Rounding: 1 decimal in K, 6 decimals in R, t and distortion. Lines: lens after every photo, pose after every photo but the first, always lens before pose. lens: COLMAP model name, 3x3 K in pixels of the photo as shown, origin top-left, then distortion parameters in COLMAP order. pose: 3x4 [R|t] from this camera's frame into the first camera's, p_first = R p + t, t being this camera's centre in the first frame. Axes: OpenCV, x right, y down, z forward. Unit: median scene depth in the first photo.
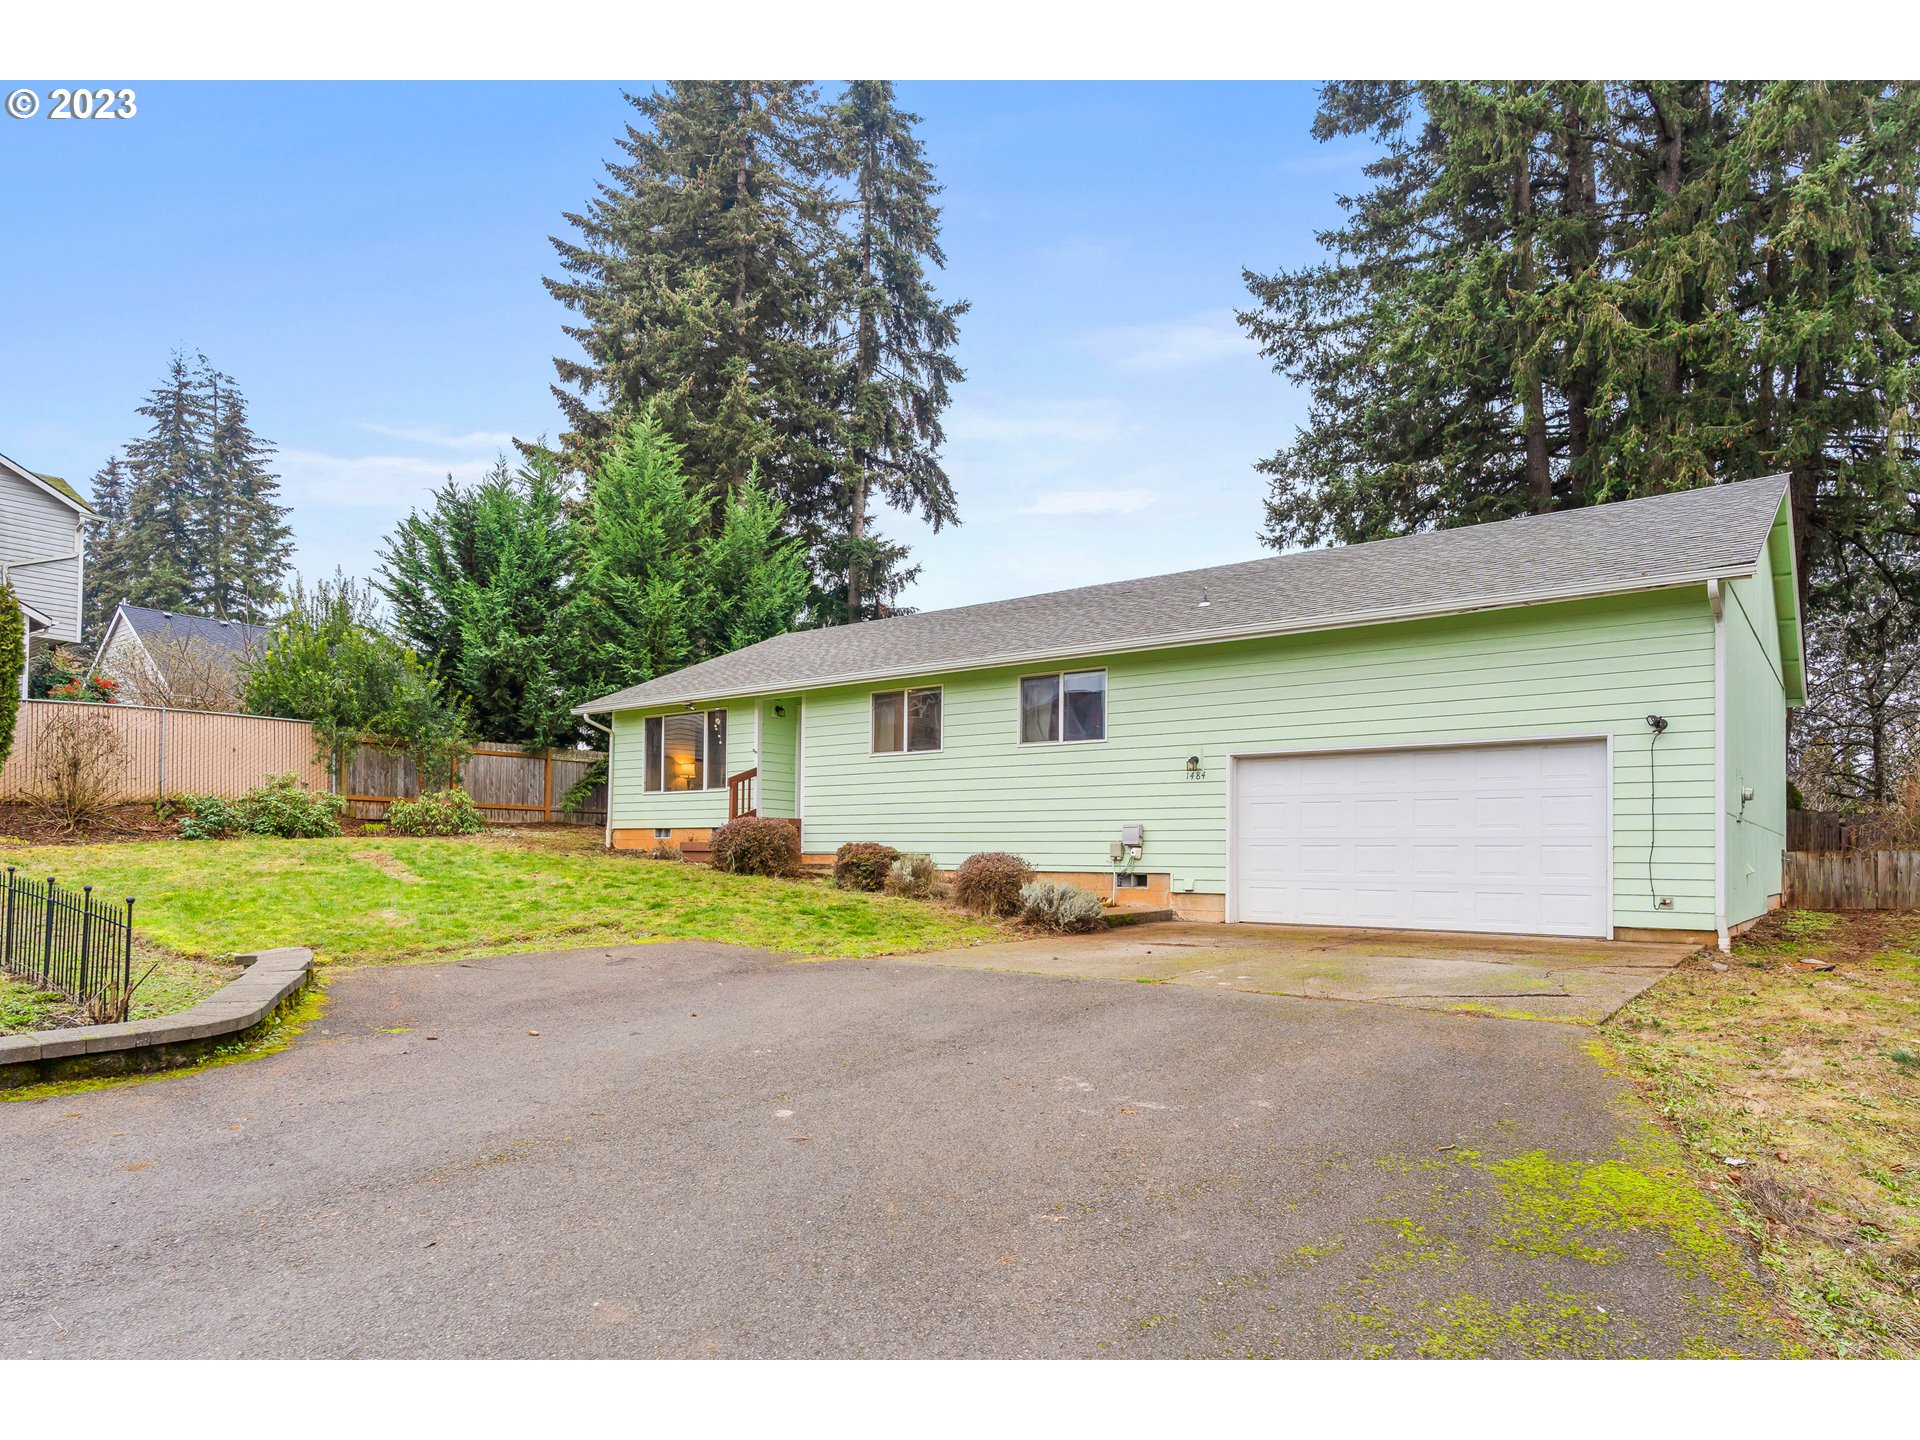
lens RADIAL K [[1176.6, 0, 954.4], [0, 1176.6, 834.3], [0, 0, 1]] dist [0.004986, 0.000069]
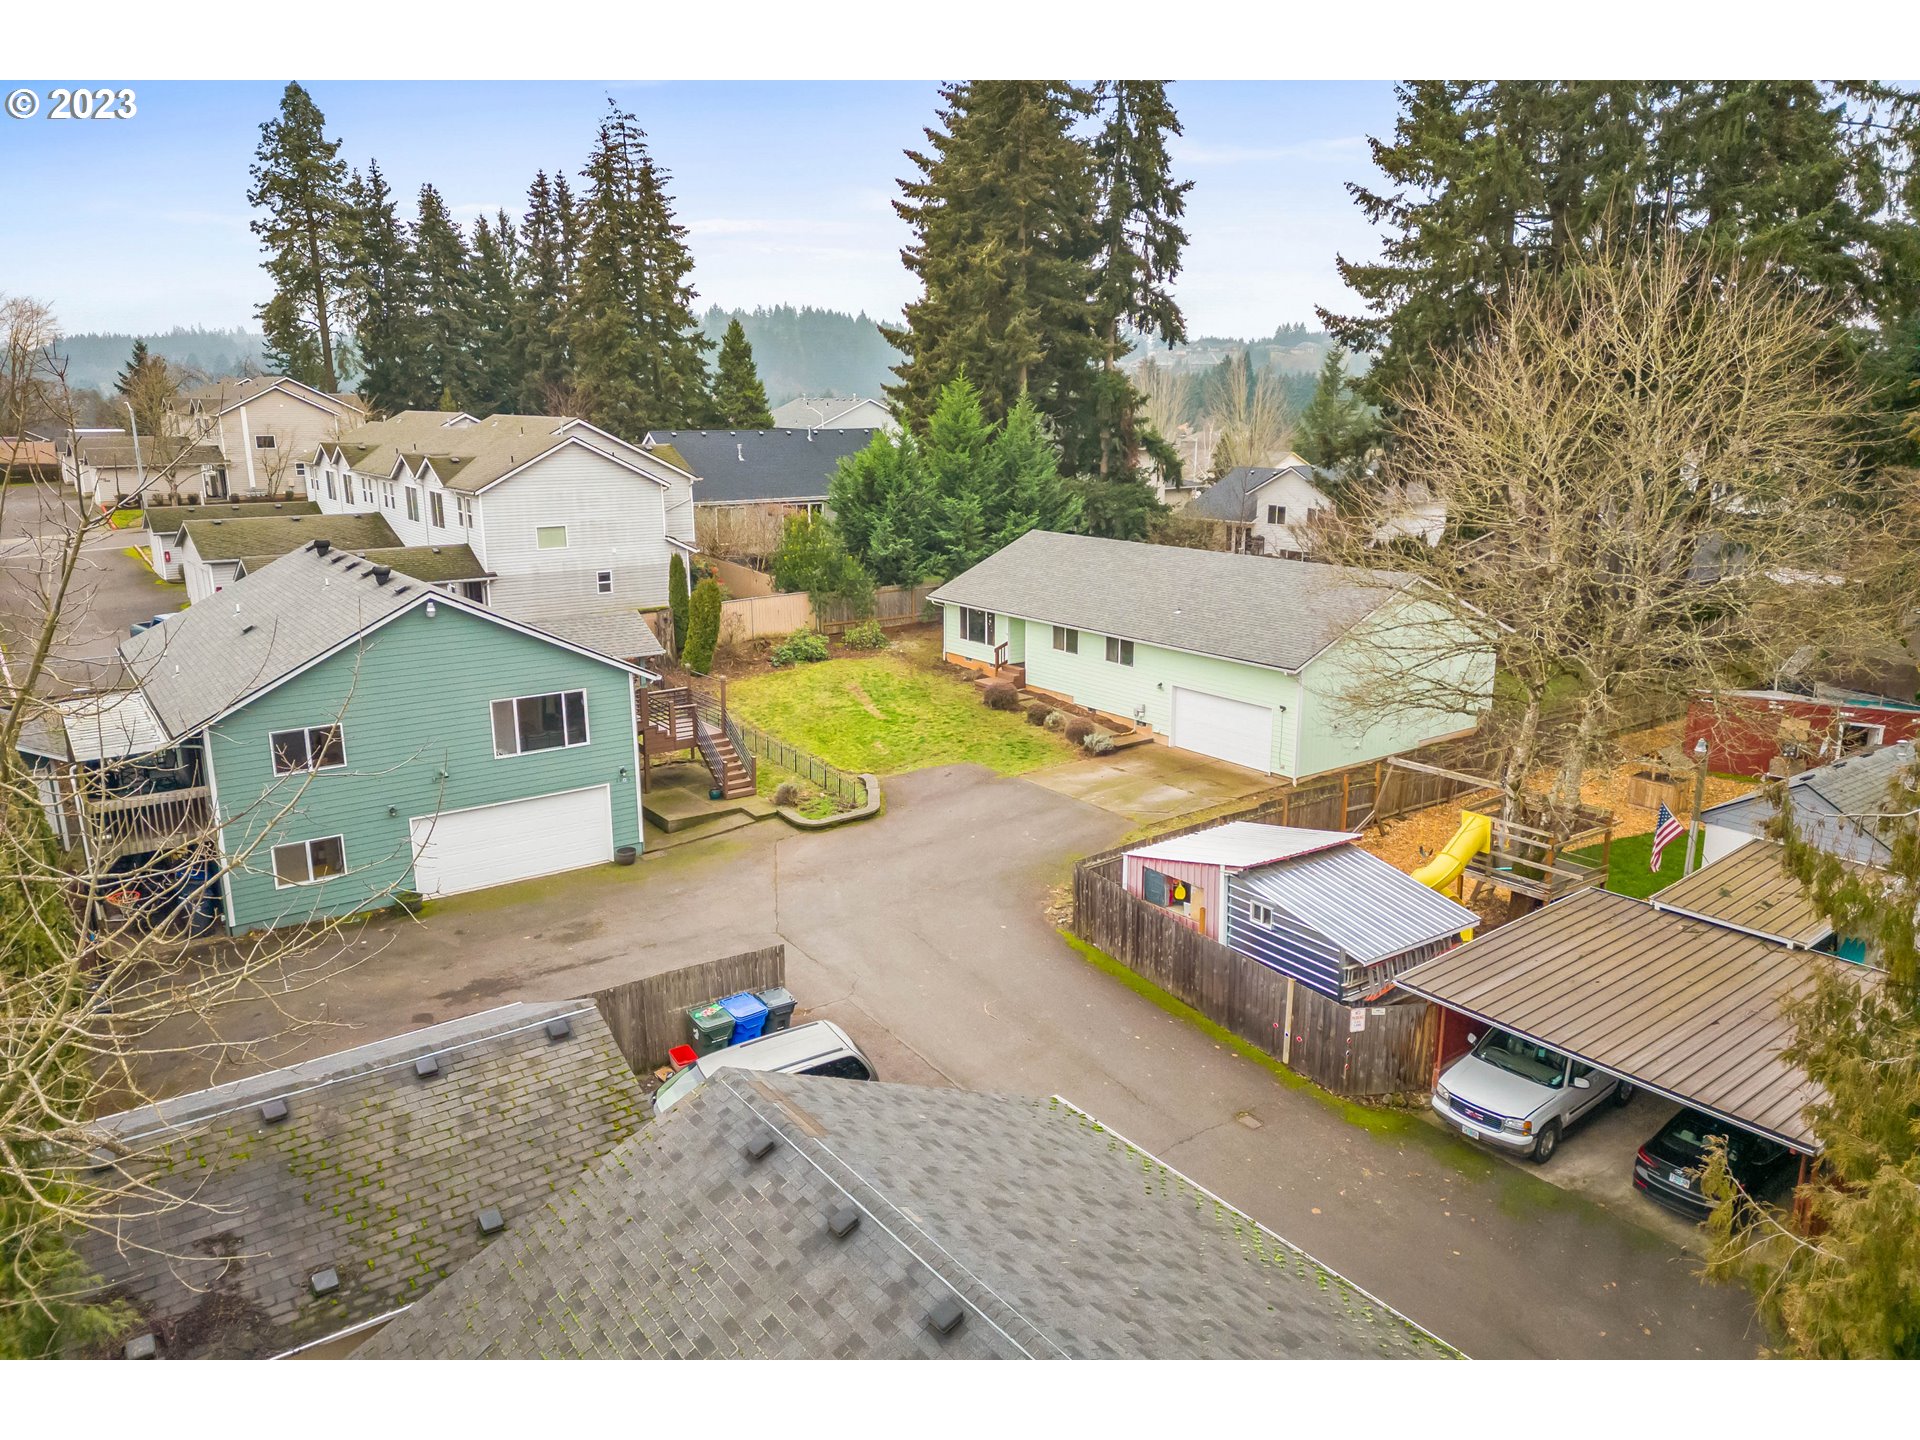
lens RADIAL K [[1341.9, 0, 960.0], [0, 1341.9, 720.0], [0, 0, 1]] dist [0.102606, -0.000291]
pose [[0.962049, 0.048623, -0.268512, 0.234004], [0.022594, 0.966425, 0.255955, -0.304977], [0.271941, -0.252308, 0.928649, -0.763868]]
